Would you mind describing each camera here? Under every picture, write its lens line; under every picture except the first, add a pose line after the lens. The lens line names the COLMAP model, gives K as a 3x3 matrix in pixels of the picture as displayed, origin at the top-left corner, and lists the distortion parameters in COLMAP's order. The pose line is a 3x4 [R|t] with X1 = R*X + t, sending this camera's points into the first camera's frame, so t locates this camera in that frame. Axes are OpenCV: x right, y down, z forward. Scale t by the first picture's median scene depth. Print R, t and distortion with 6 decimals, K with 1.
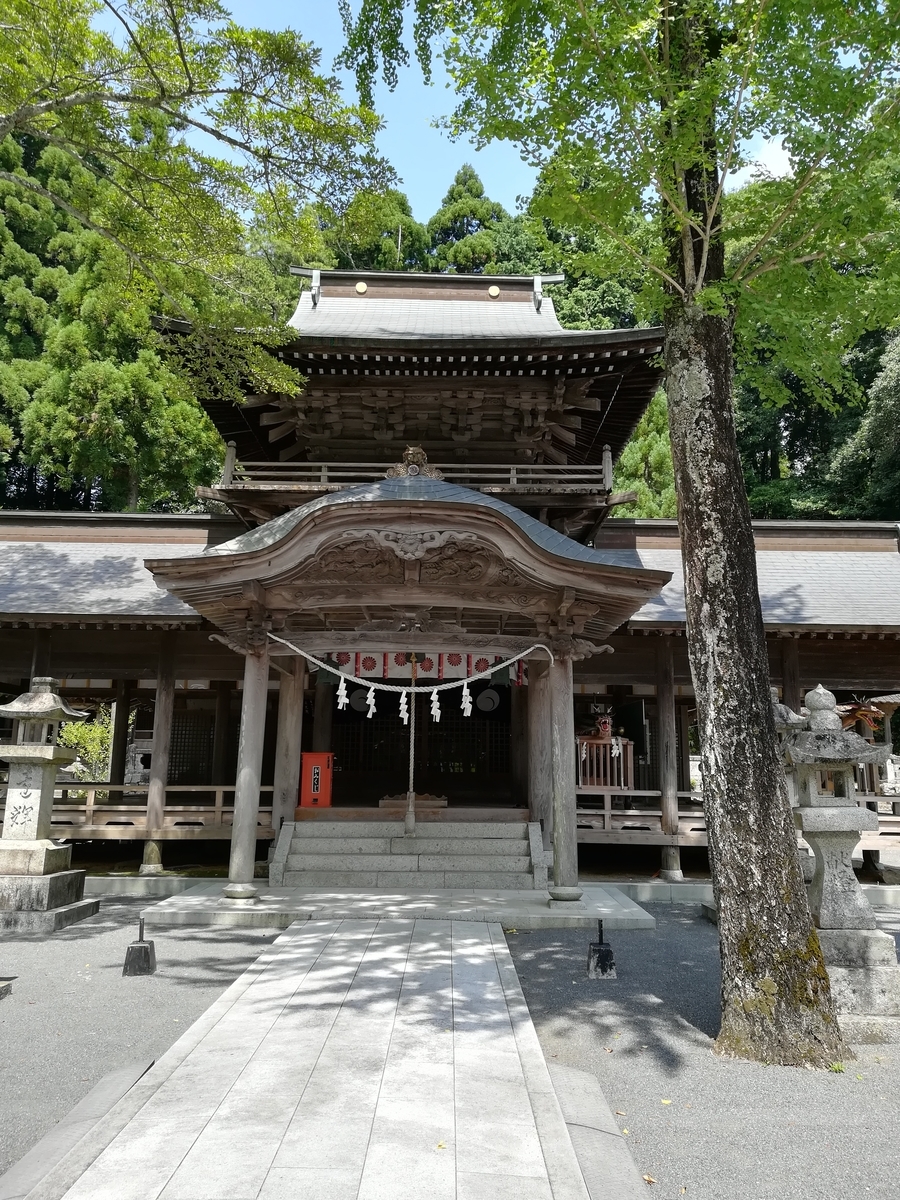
lens RADIAL K [[903.4, 0, 469.9], [0, 903.4, 597.4], [0, 0, 1]] dist [0.058598, -0.081827]
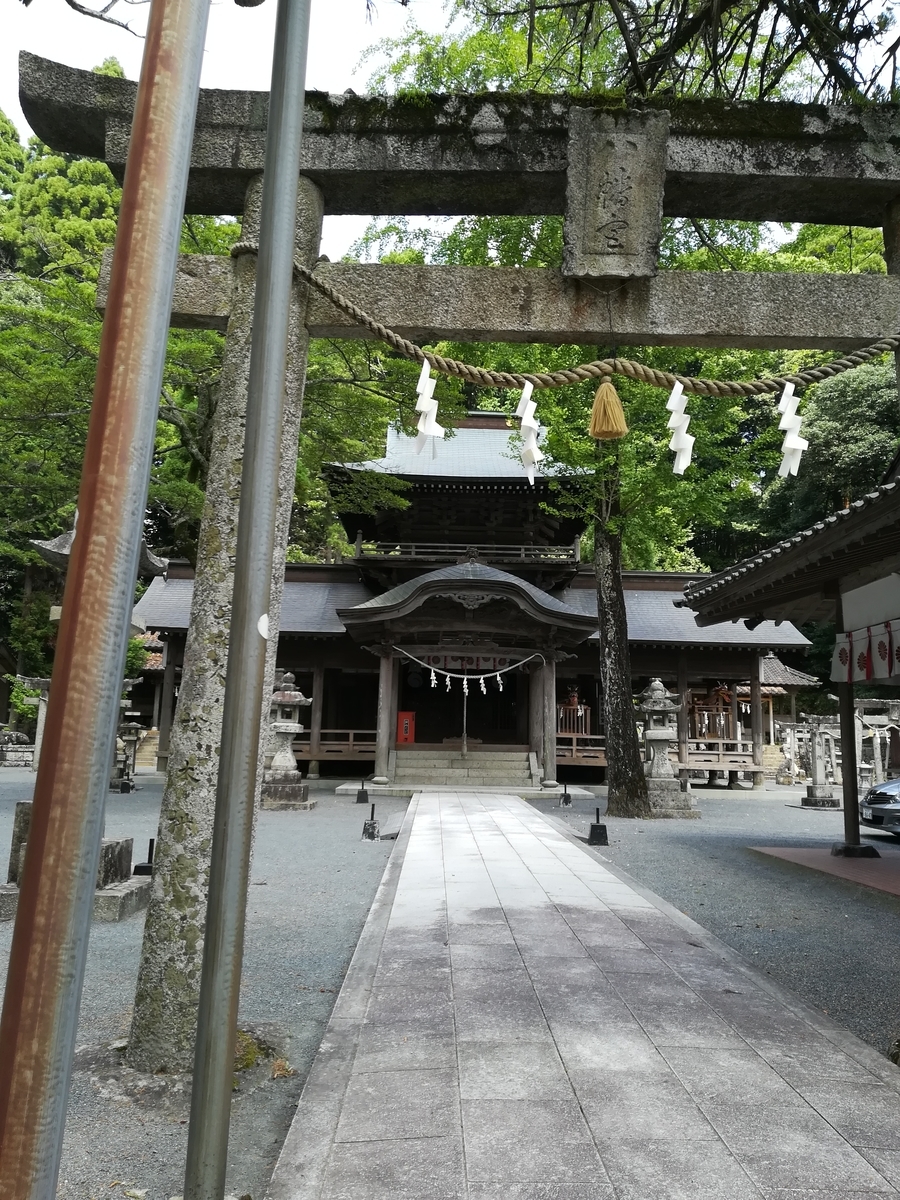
lens RADIAL K [[901.6, 0, 472.7], [0, 901.6, 566.2], [0, 0, 1]] dist [0.060051, -0.079750]
pose [[0.999733, 0.014611, 0.017877, -0.089779], [-0.014472, 0.999864, -0.007896, -0.107531], [-0.017990, 0.007635, 0.999809, -0.831296]]
